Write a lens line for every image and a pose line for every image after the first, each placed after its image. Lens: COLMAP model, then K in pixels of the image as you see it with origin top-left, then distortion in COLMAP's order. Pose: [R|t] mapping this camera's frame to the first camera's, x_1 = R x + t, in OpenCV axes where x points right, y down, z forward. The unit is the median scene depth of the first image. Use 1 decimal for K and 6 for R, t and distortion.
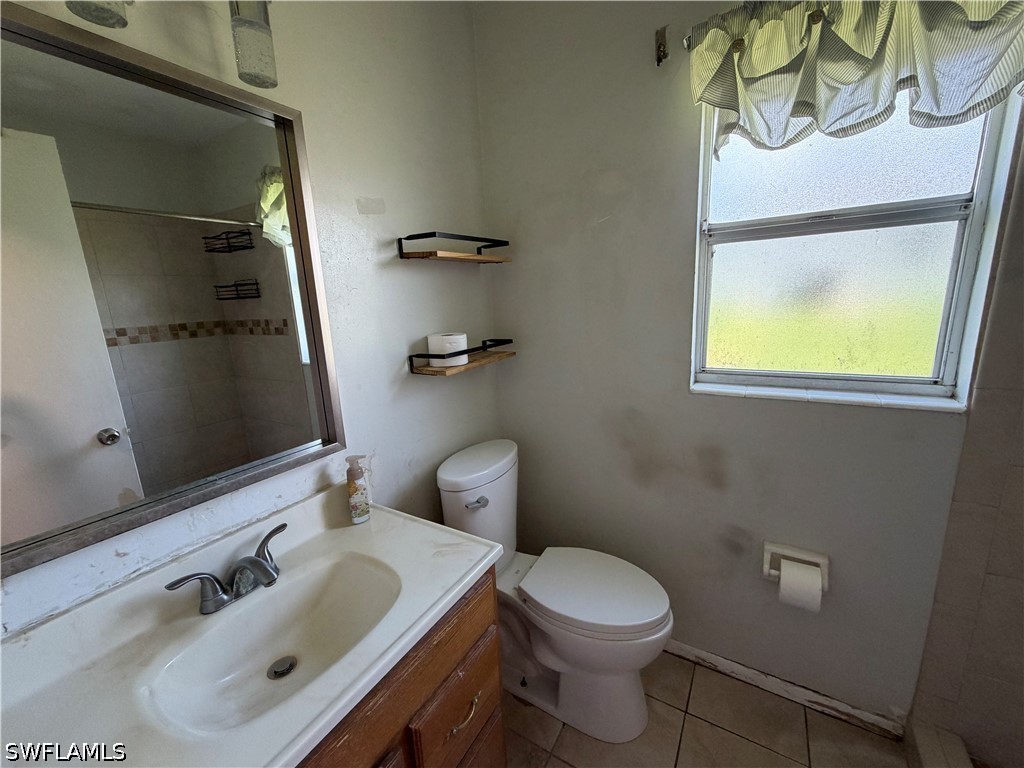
lens RADIAL K [[407.6, 0, 513.4], [0, 407.6, 384.3], [0, 0, 1]] dist [0.000621, 0.000613]
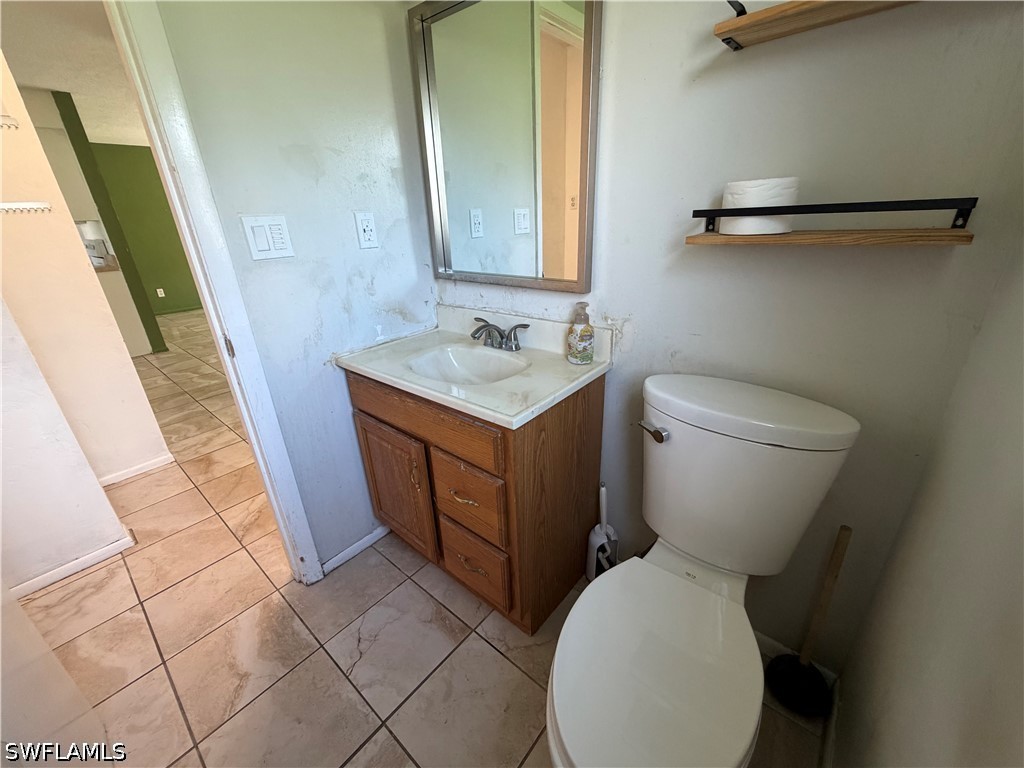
lens RADIAL K [[407.6, 0, 513.7], [0, 407.6, 382.0], [0, 0, 1]] dist [0.000621, 0.000613]
pose [[-0.145532, 0.417464, -0.896964, 0.793865], [-0.163235, 0.884059, 0.437943, -0.092295], [0.975794, 0.210151, -0.060515, 1.079754]]
